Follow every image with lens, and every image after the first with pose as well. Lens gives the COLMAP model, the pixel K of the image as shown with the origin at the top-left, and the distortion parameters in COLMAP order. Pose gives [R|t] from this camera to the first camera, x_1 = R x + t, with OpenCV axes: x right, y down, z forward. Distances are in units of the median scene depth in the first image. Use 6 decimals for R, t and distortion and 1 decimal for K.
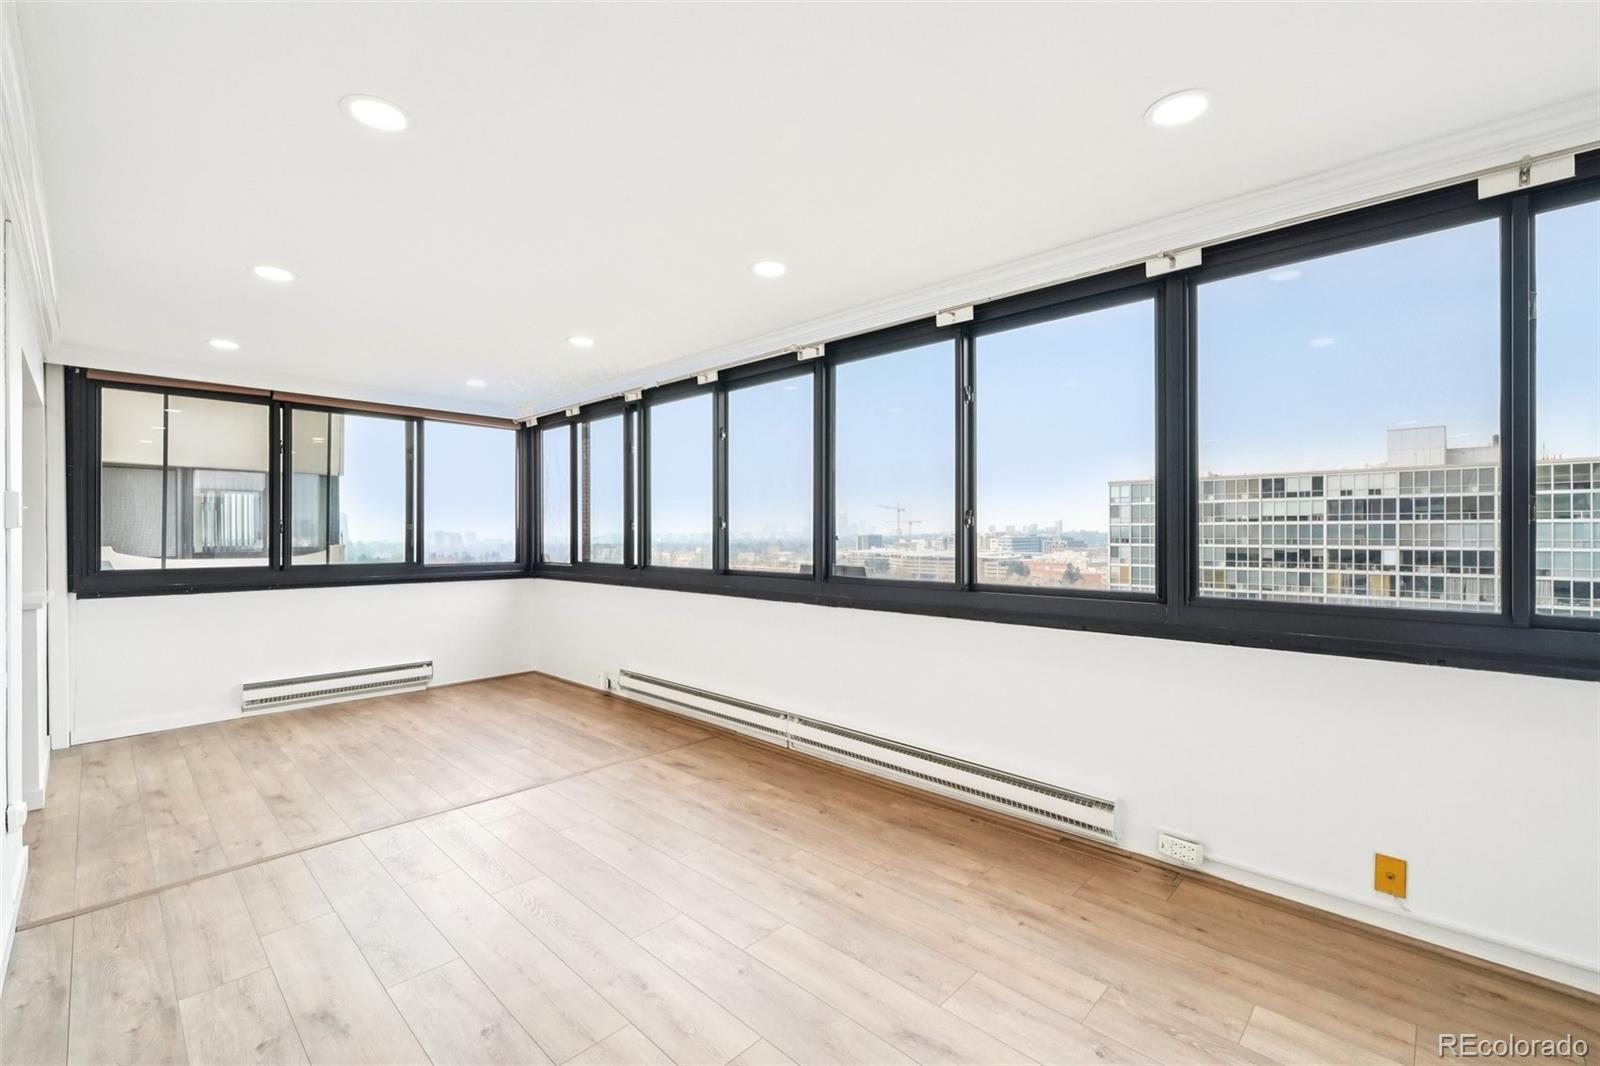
lens RADIAL K [[682.2, 0, 802.5], [0, 682.2, 531.3], [0, 0, 1]] dist [-0.001461, 0.001502]
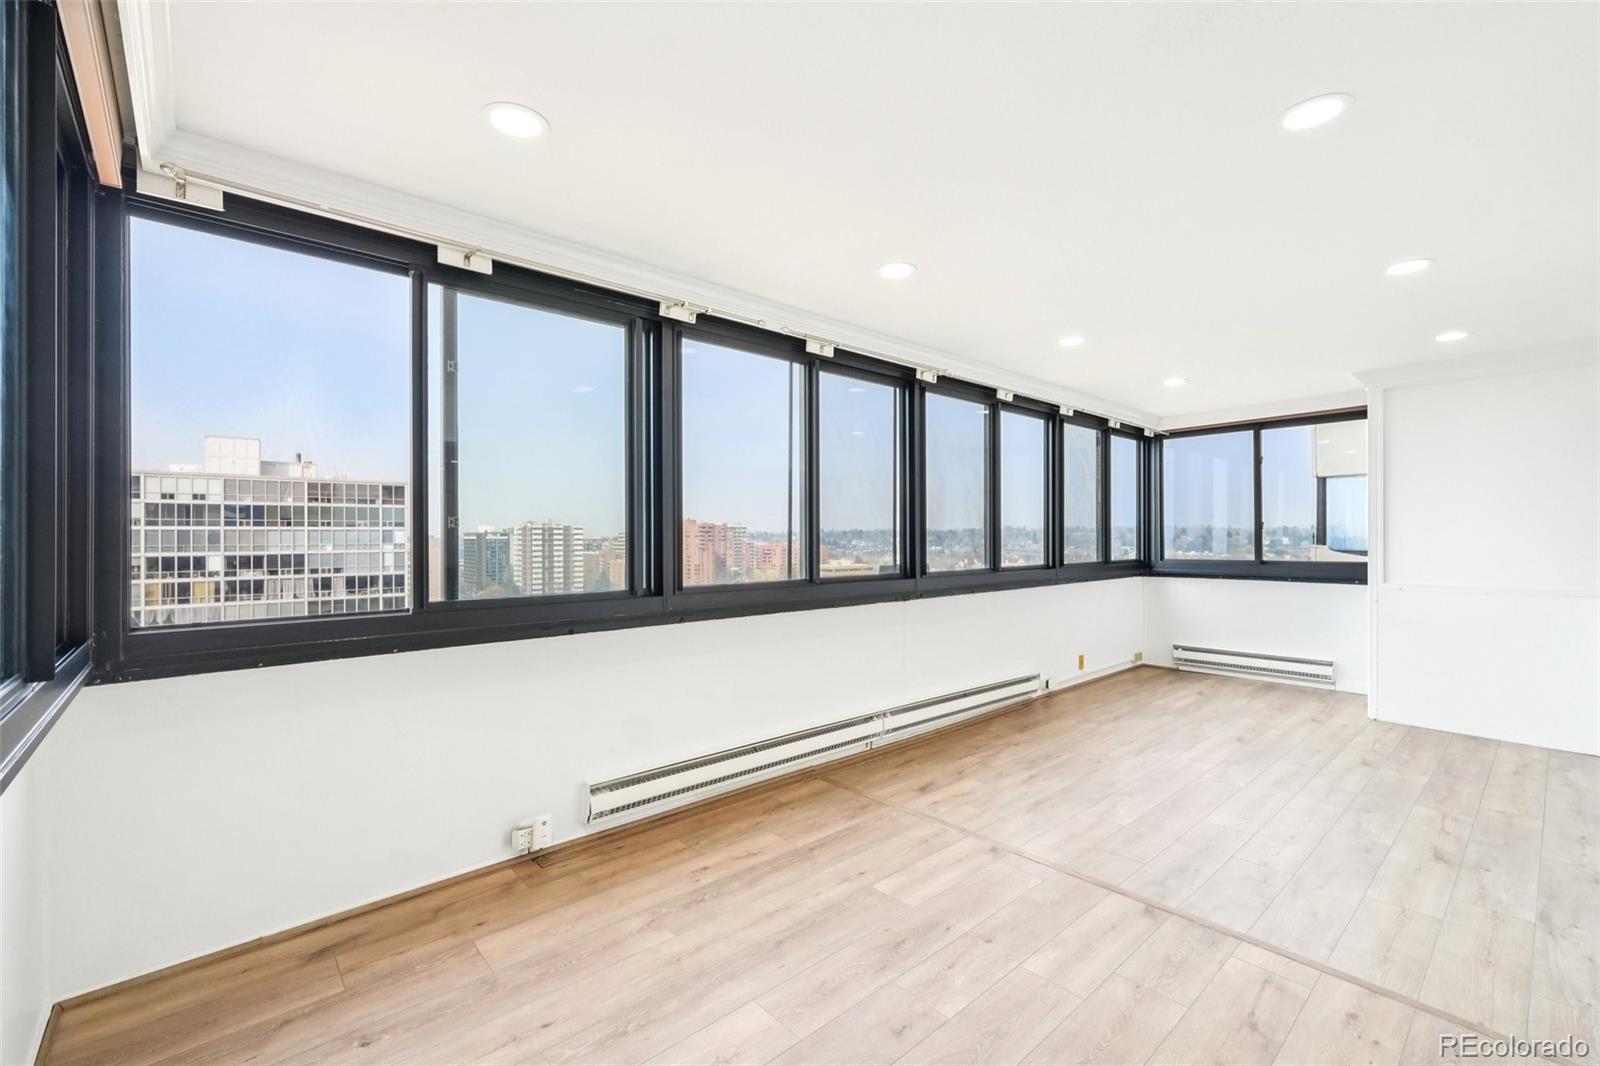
lens RADIAL K [[678.7, 0, 801.8], [0, 678.7, 534.5], [0, 0, 1]] dist [-0.003328, 0.001404]
pose [[0.078554, 0.003162, 0.996905, -1.136603], [0.001164, 0.999994, -0.003264, 0.004720], [-0.996909, 0.001417, 0.078550, 1.128816]]
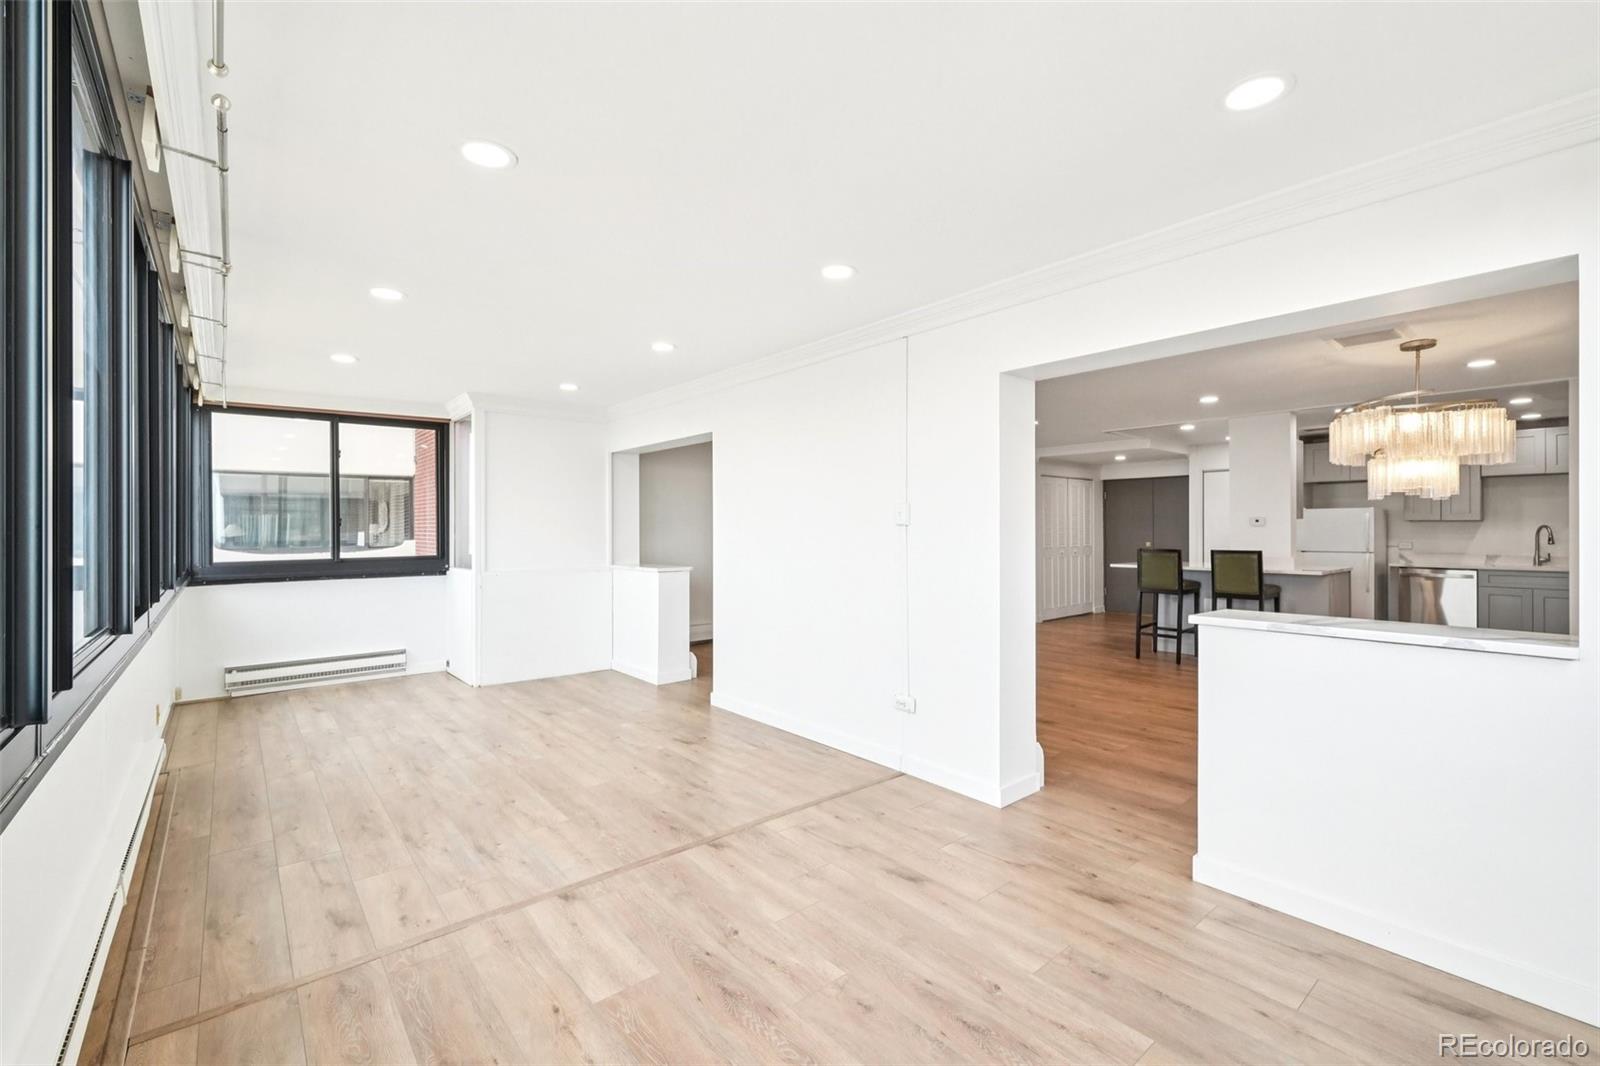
lens RADIAL K [[682.2, 0, 802.5], [0, 682.2, 531.3], [0, 0, 1]] dist [-0.001461, 0.001502]
pose [[-0.994167, 0.005231, 0.107720, -0.662864], [0.005366, 0.999985, 0.000961, 0.004265], [-0.107714, 0.001533, -0.994181, 1.599187]]
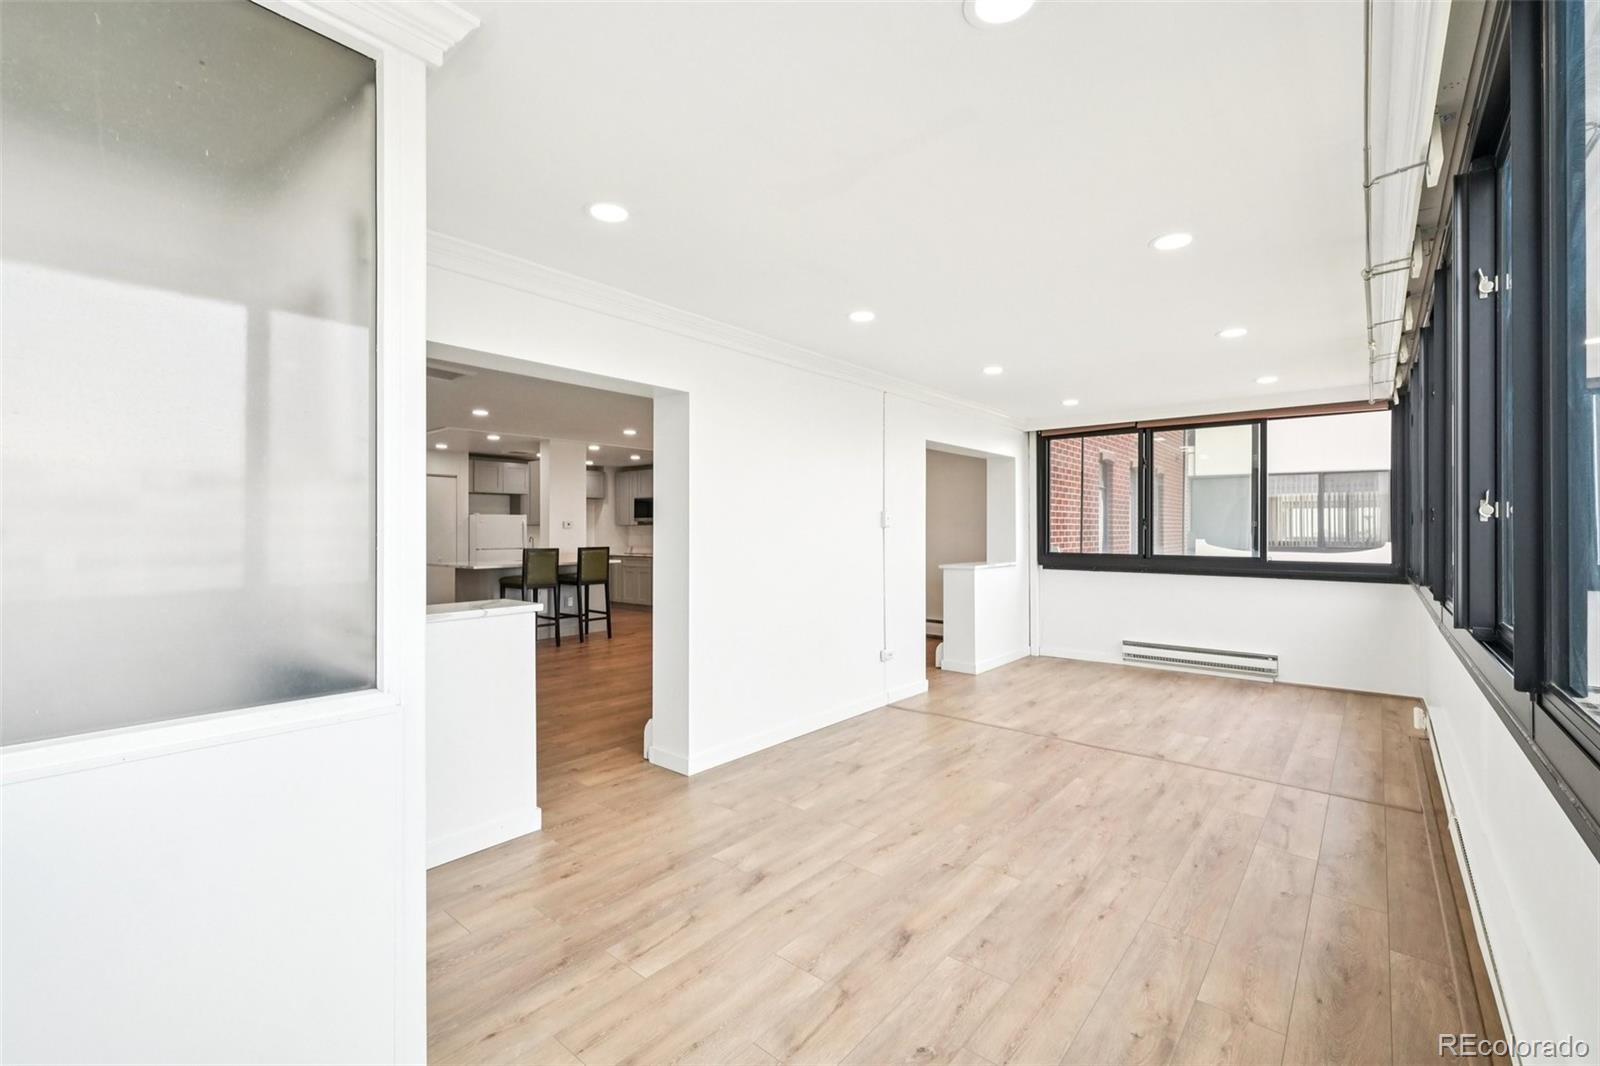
lens RADIAL K [[682.2, 0, 802.5], [0, 682.2, 531.3], [0, 0, 1]] dist [-0.001461, 0.001502]
pose [[0.064159, 0.004145, -0.997931, 0.654185], [0.000206, 0.999991, 0.004167, -0.000349], [0.997940, -0.000473, 0.064157, 0.350918]]
